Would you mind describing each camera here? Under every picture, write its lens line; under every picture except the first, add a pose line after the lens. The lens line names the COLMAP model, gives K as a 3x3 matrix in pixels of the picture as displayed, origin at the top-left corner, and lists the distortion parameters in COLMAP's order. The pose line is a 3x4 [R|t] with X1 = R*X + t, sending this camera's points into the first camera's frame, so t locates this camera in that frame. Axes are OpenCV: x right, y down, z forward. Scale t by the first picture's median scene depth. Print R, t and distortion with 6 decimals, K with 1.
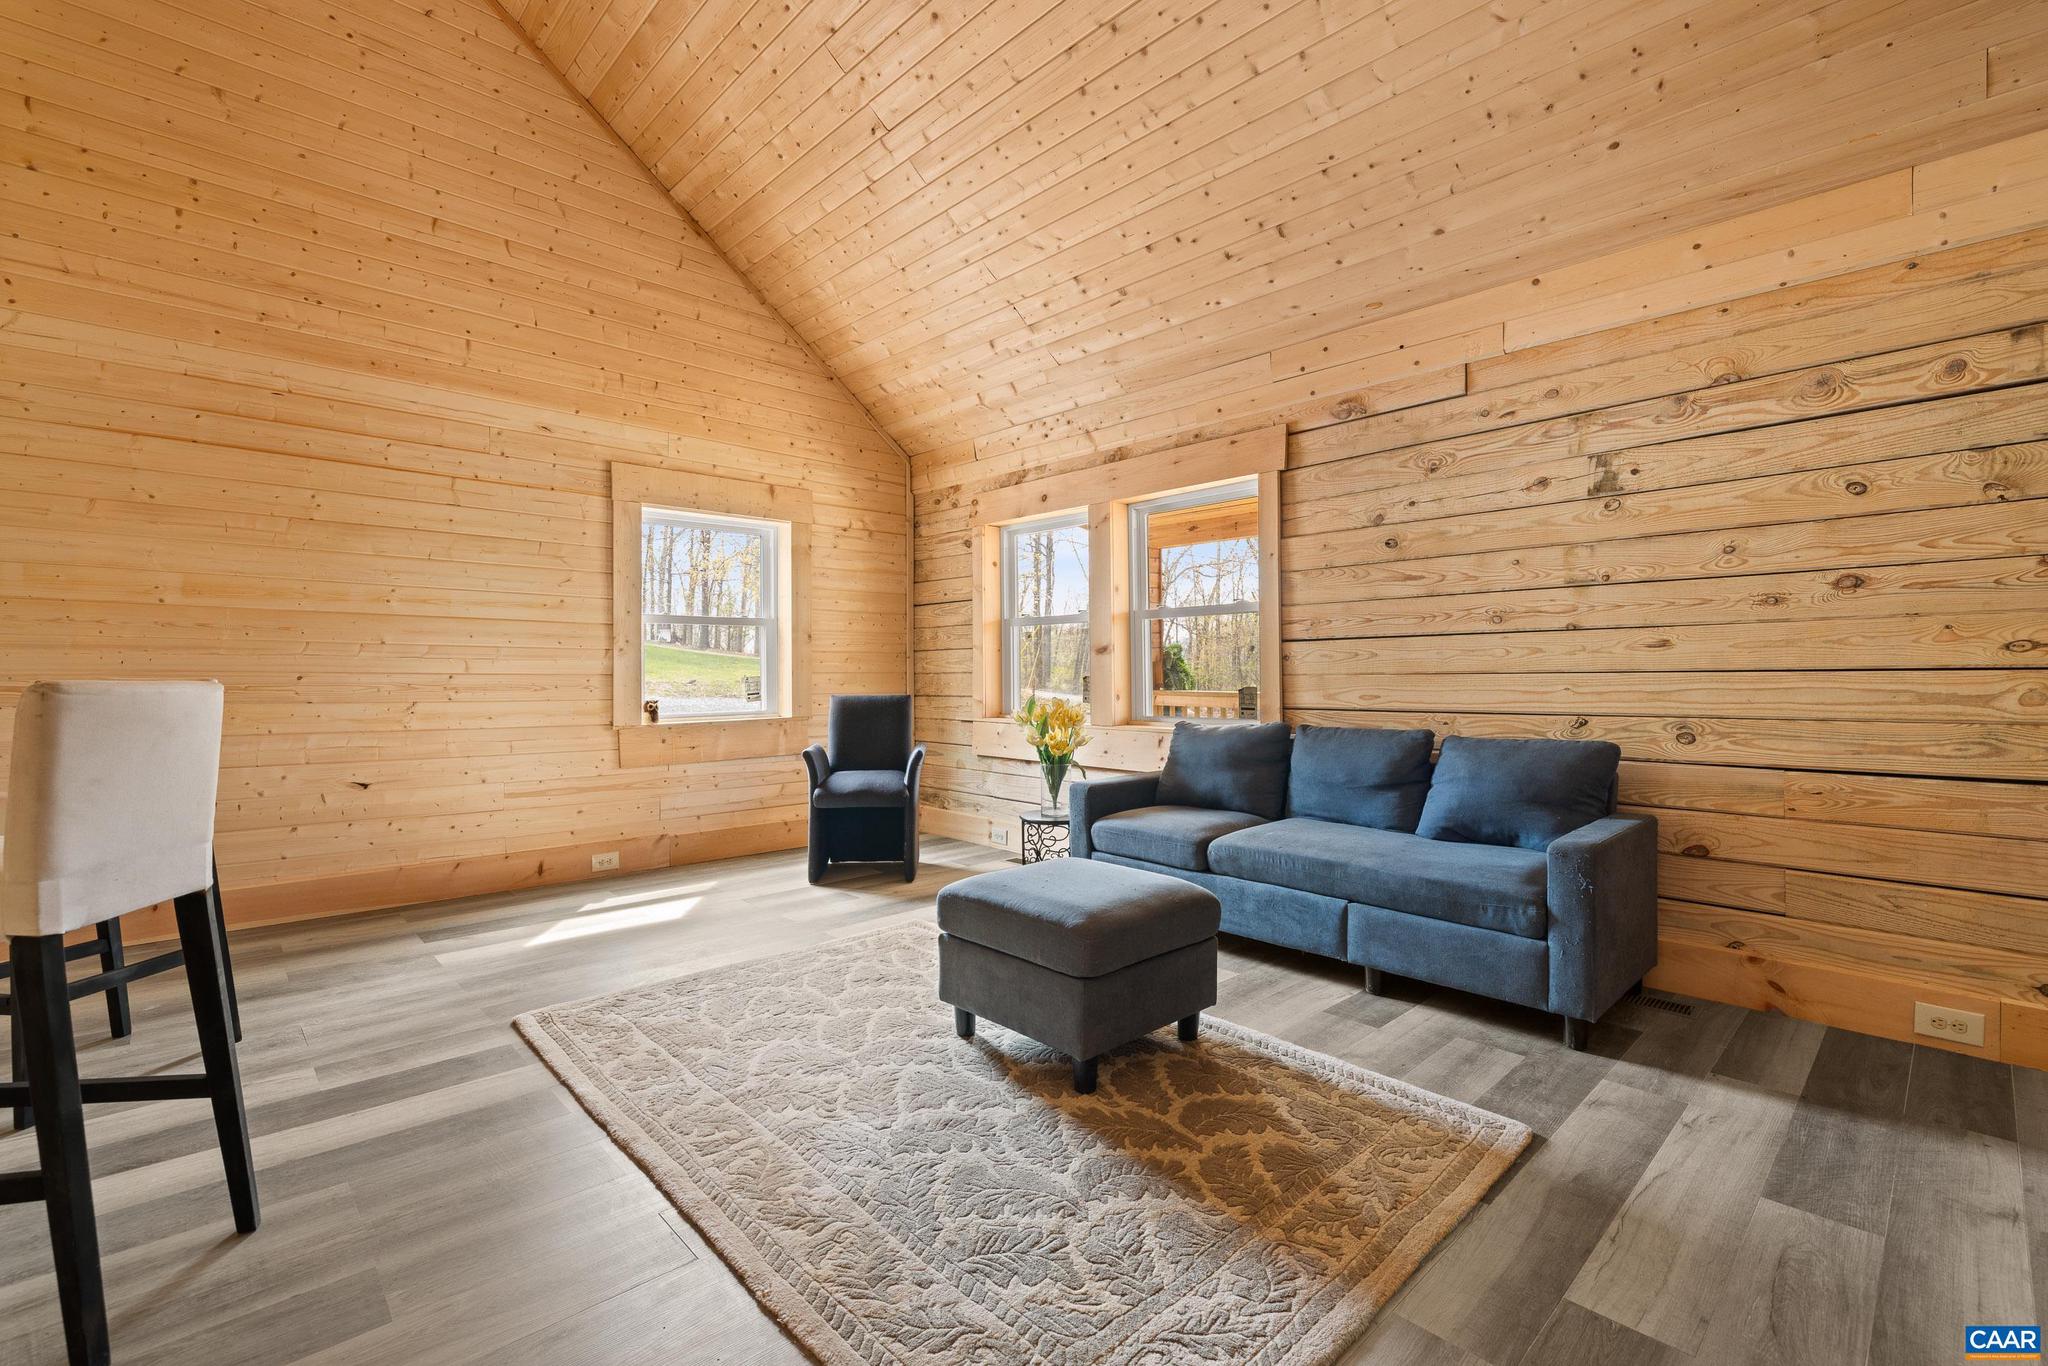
lens RADIAL K [[905.6, 0, 1012.7], [0, 905.6, 676.0], [0, 0, 1]] dist [-0.008087, 0.000527]
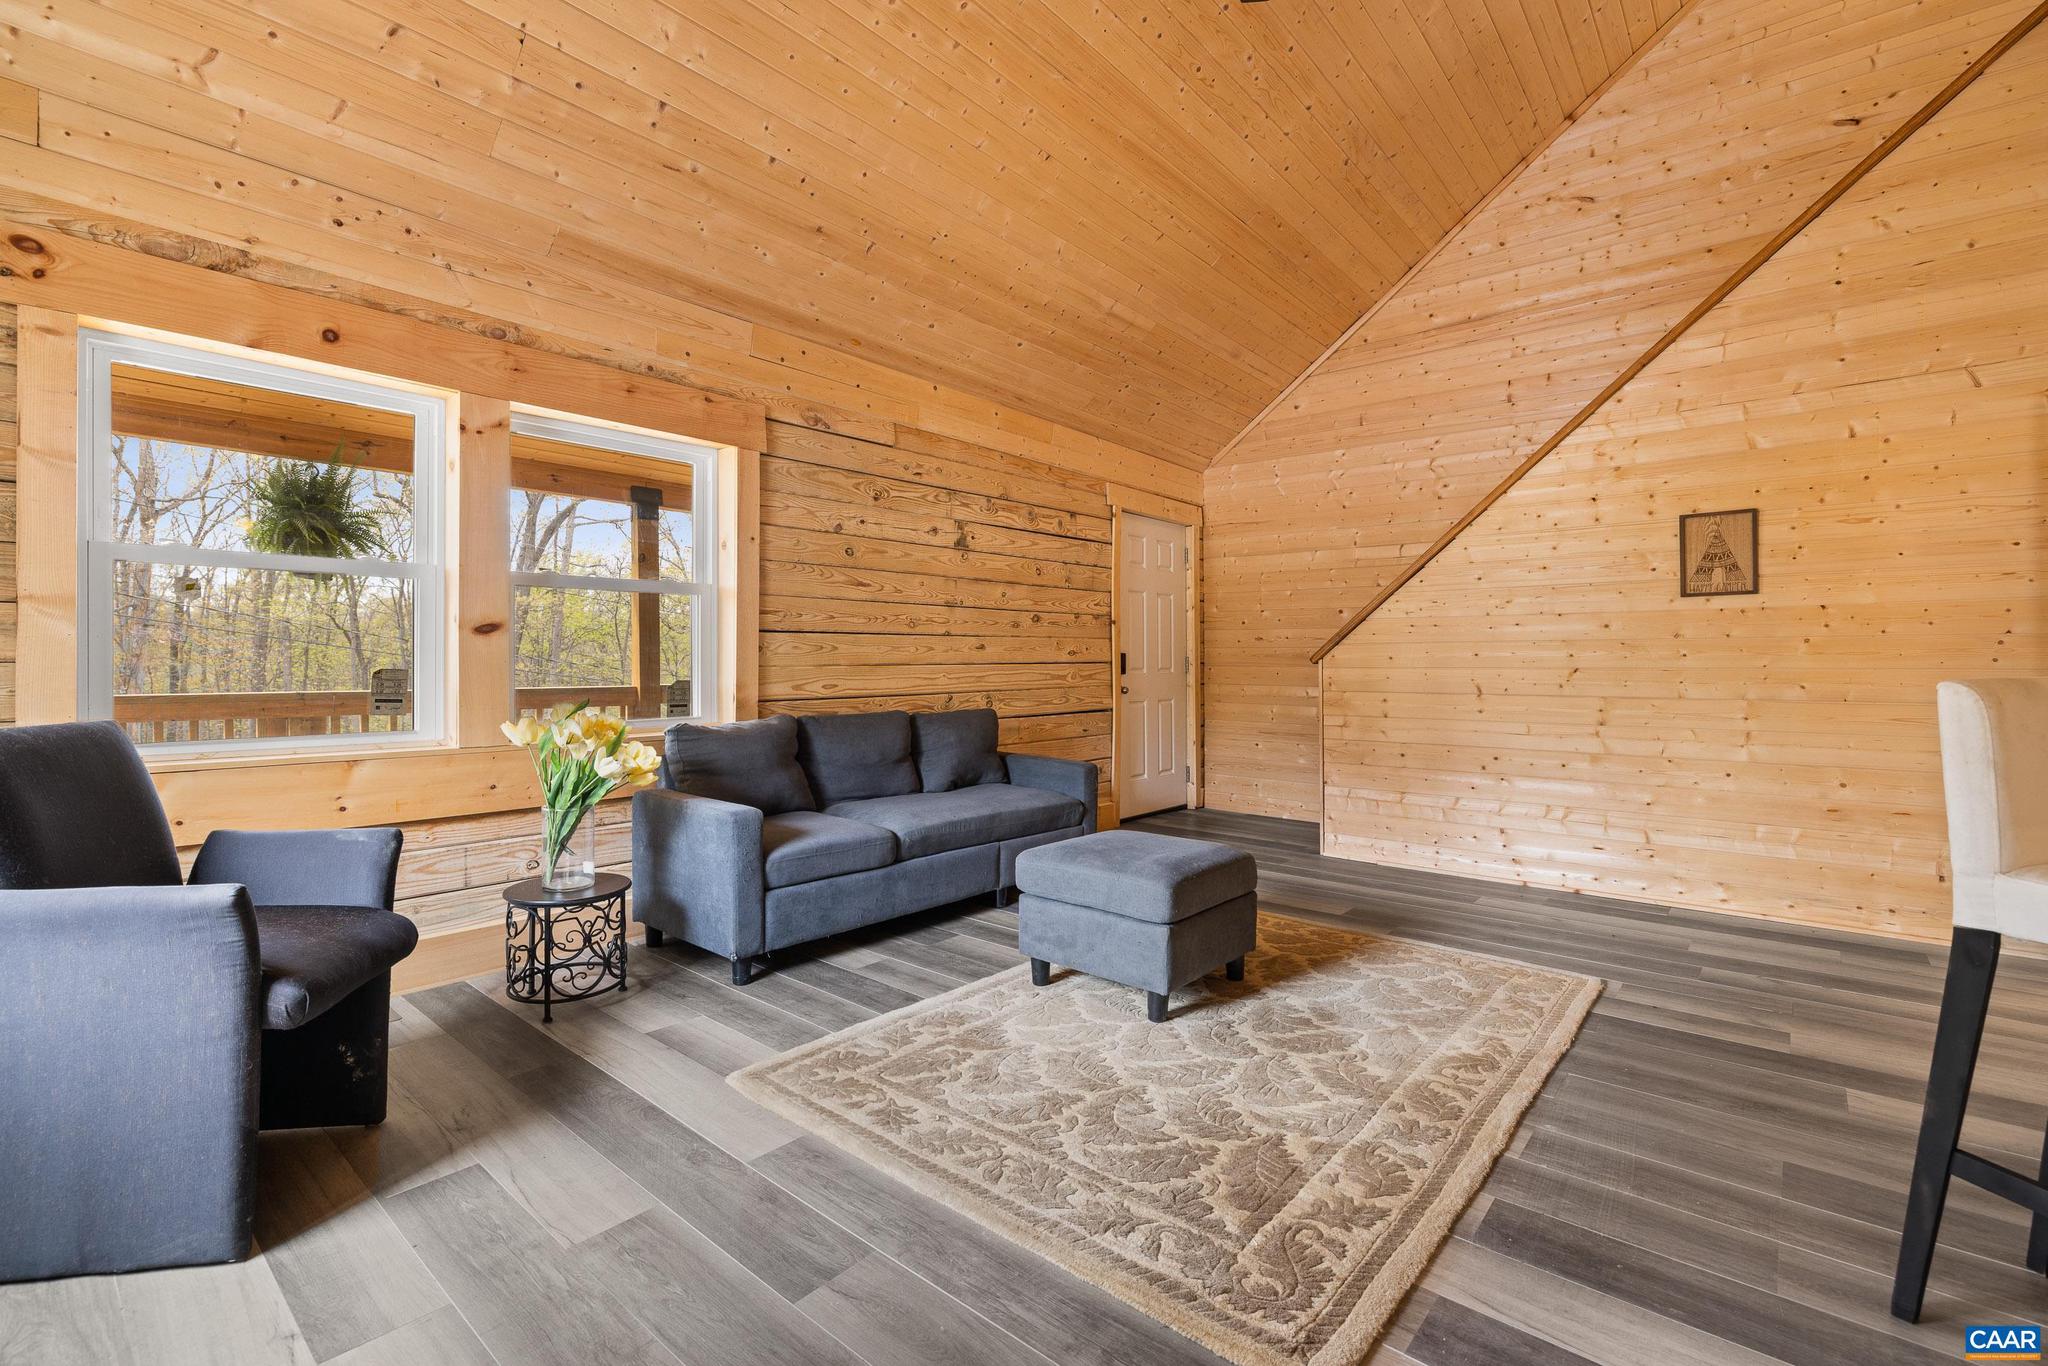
lens RADIAL K [[905.6, 0, 1030.3], [0, 905.6, 664.9], [0, 0, 1]] dist [-0.008087, 0.000527]
pose [[-0.117657, -0.000363, 0.993054, -0.822054], [0.001568, 0.999999, 0.000551, -0.003582], [-0.993053, 0.001622, -0.117656, 0.991794]]
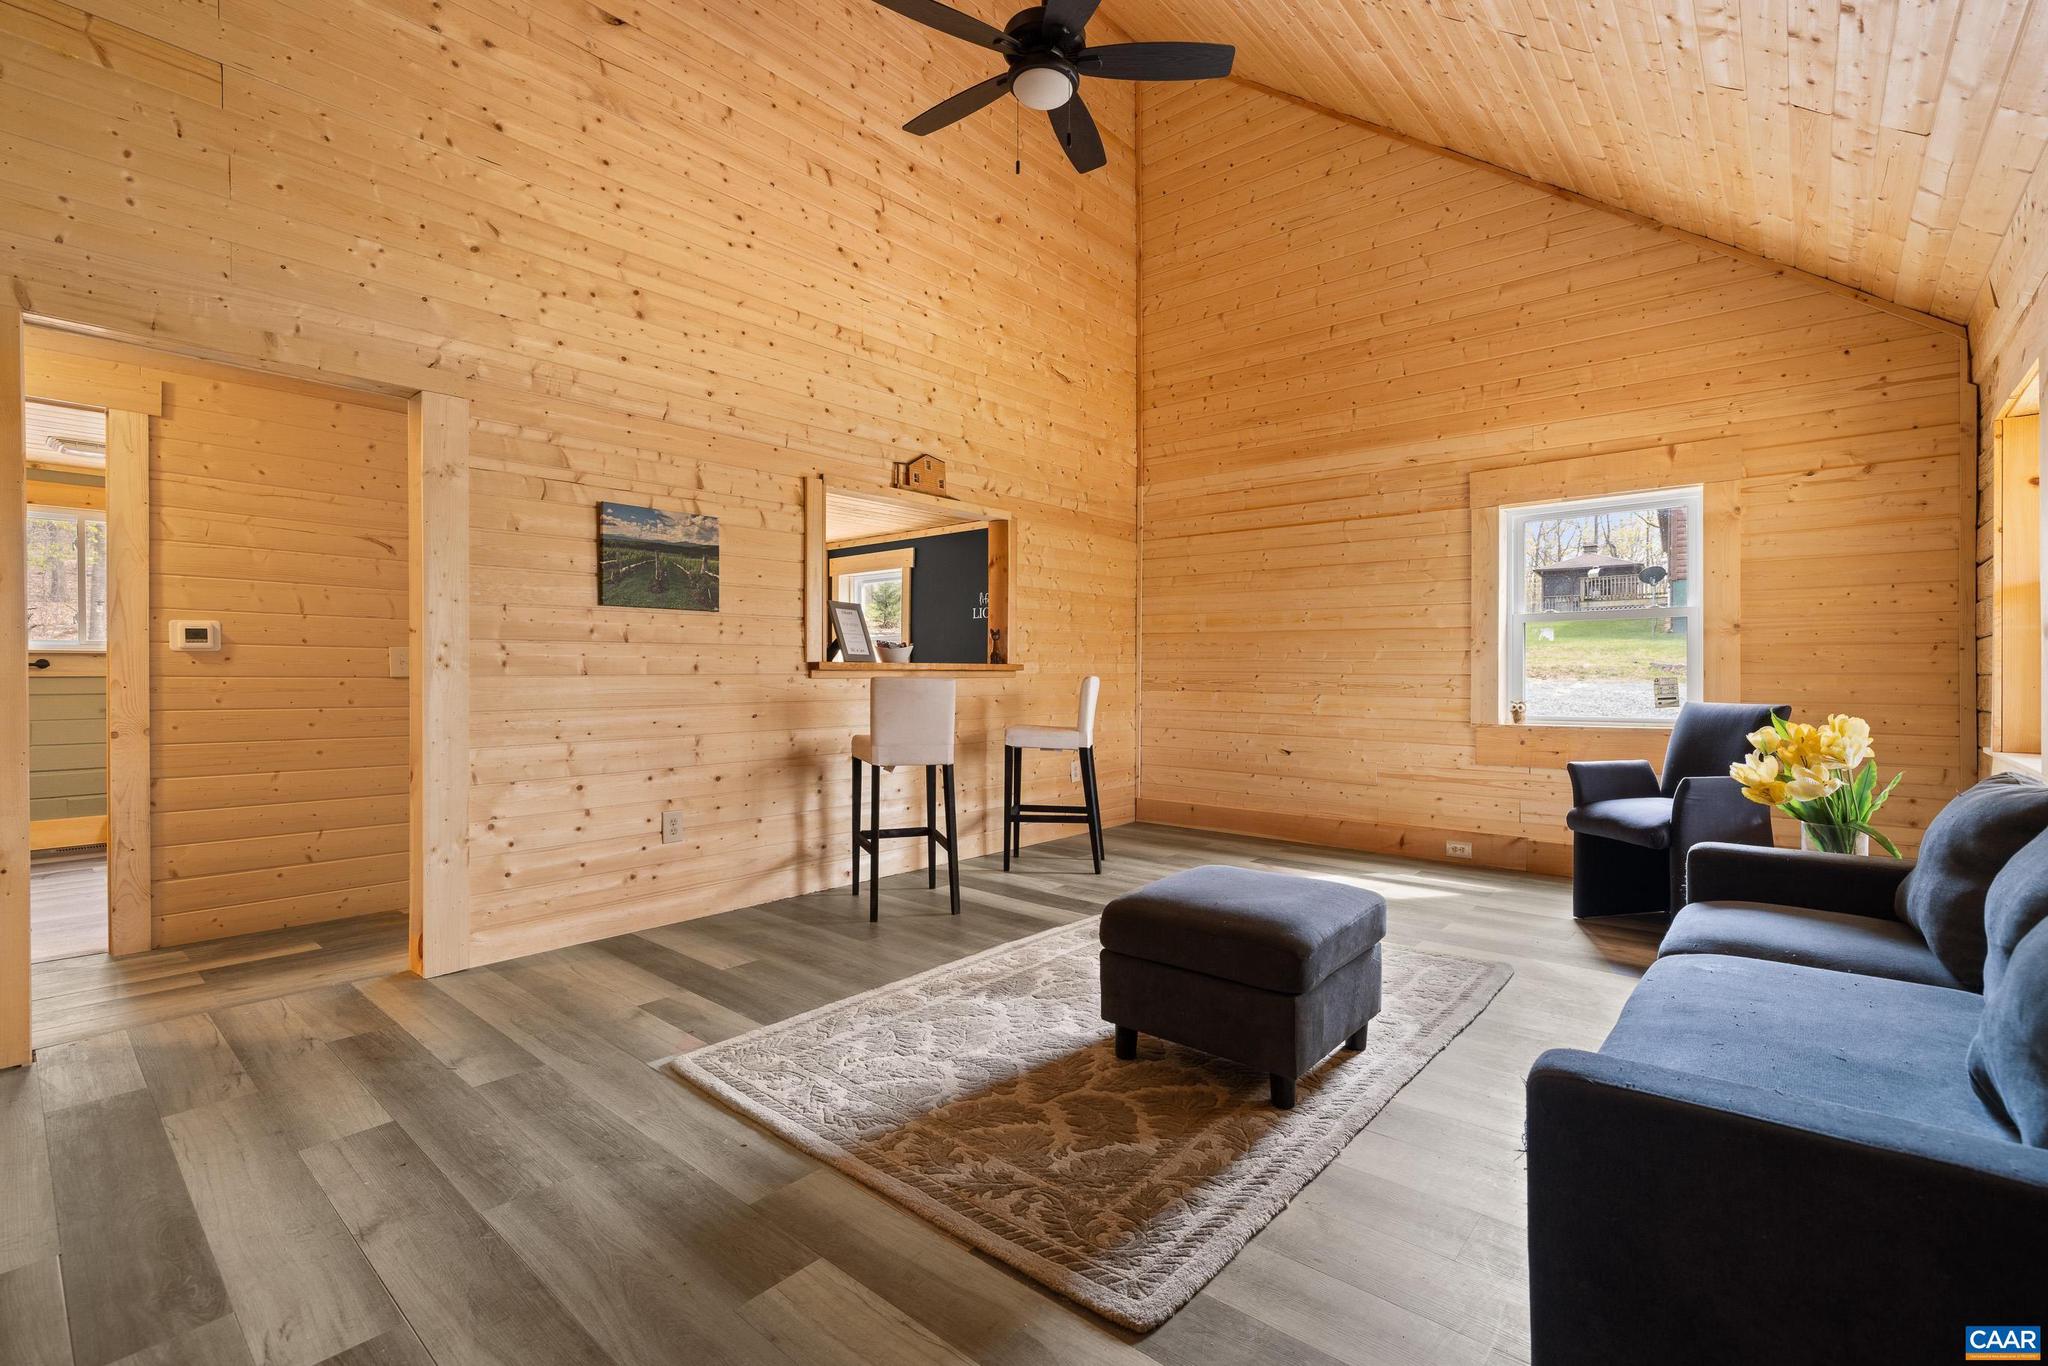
lens RADIAL K [[905.6, 0, 1014.8], [0, 905.6, 680.7], [0, 0, 1]] dist [-0.008087, 0.000527]
pose [[0.101018, 0.010115, -0.994833, 0.782882], [-0.003168, 0.999947, 0.009845, -0.004658], [0.994880, 0.002157, 0.101044, 0.514466]]
